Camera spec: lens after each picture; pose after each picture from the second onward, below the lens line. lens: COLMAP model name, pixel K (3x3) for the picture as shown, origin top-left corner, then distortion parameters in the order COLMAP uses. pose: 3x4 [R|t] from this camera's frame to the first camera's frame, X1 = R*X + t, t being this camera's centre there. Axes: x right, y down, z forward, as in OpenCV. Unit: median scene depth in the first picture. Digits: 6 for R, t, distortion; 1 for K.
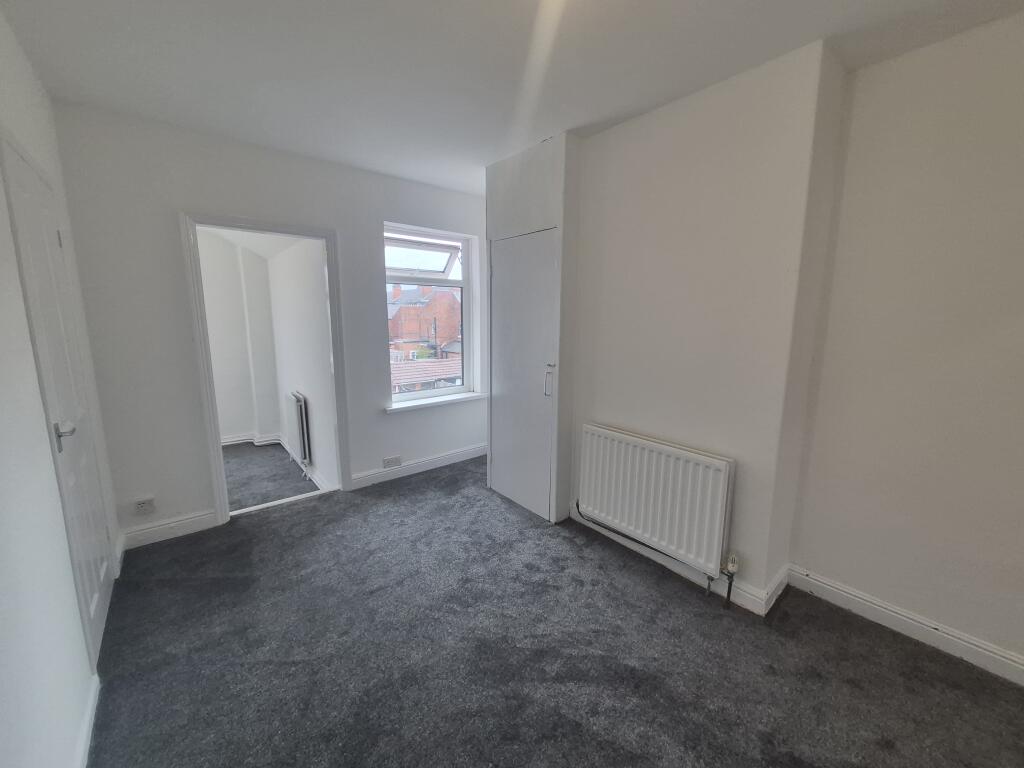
lens RADIAL K [[400.0, 0, 519.3], [0, 400.0, 376.7], [0, 0, 1]] dist [0.001240, -0.000257]
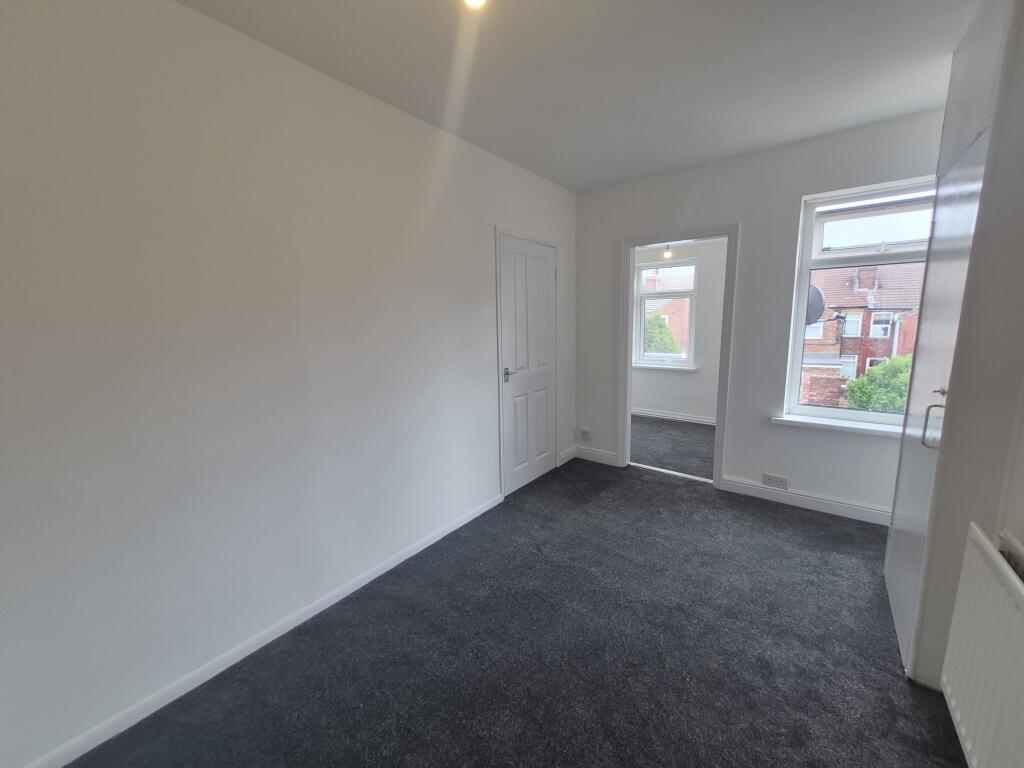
lens RADIAL K [[402.9, 0, 521.1], [0, 402.9, 384.2], [0, 0, 1]] dist [0.000665, -0.000144]
pose [[0.227034, 0.154327, -0.961582, 0.429515], [-0.131970, 0.983133, 0.126627, -0.034182], [0.964904, 0.098151, 0.243571, 0.295811]]
